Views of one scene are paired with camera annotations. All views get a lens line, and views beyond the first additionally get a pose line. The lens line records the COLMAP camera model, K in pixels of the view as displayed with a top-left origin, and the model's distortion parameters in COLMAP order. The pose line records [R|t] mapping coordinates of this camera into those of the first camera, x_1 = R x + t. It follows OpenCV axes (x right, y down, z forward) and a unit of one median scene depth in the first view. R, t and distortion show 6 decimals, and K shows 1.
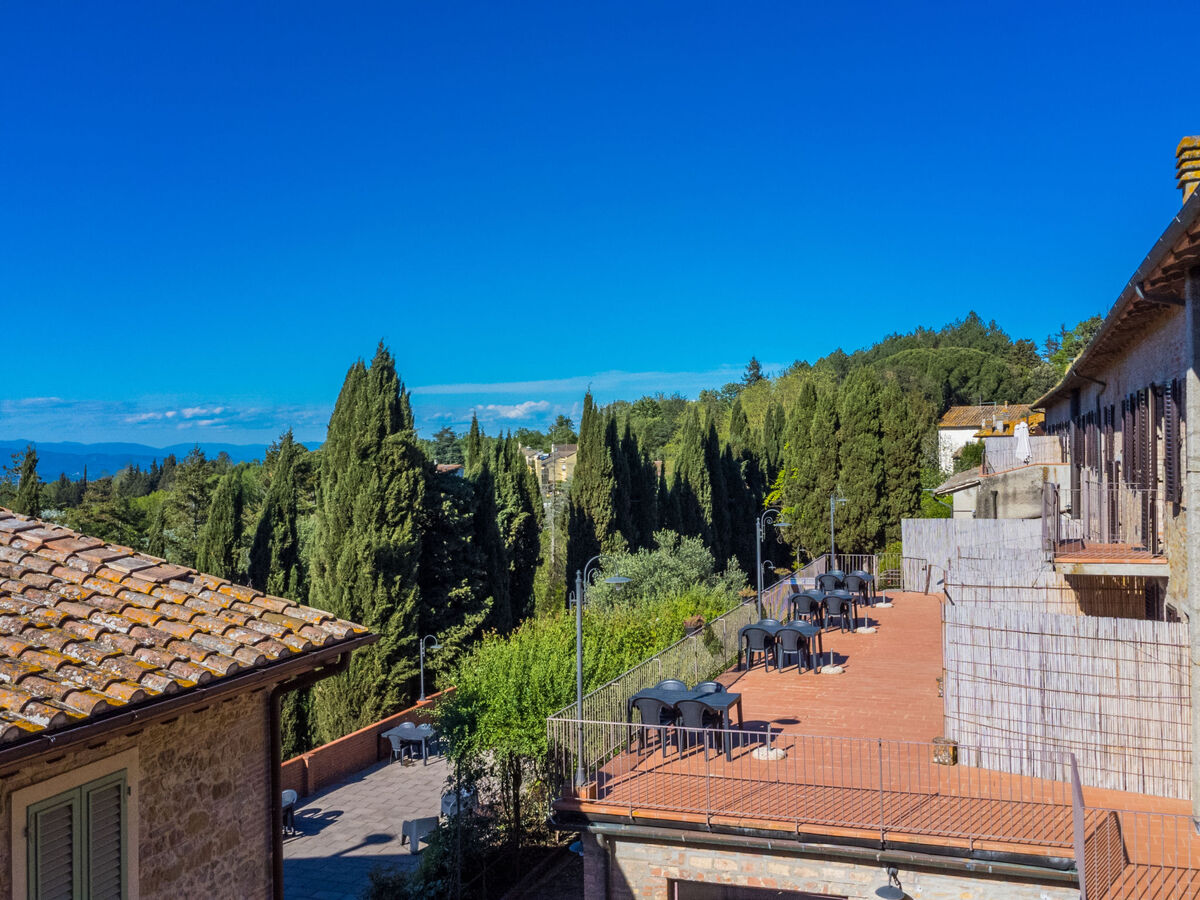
lens RADIAL K [[1148.6, 0, 552.4], [0, 1148.6, 429.5], [0, 0, 1]] dist [0.016778, 0.000000]
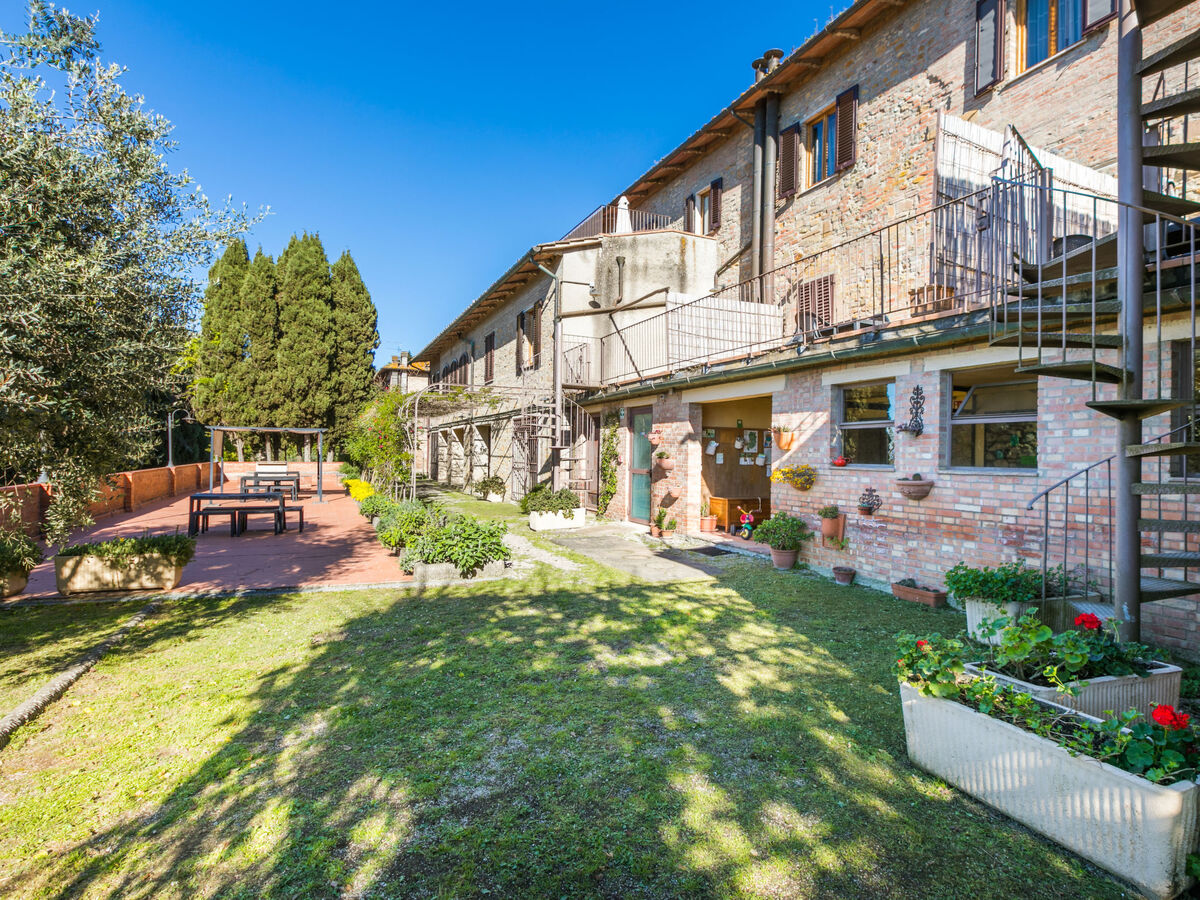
lens RADIAL K [[596.4, 0, 610.9], [0, 596.4, 447.6], [0, 0, 1]] dist [0.015142, -0.003362]
pose [[0.664969, 0.045967, 0.745455, 0.087861], [-0.045016, 0.998756, -0.021430, 0.116950], [-0.745513, -0.019307, 0.666211, 0.531130]]
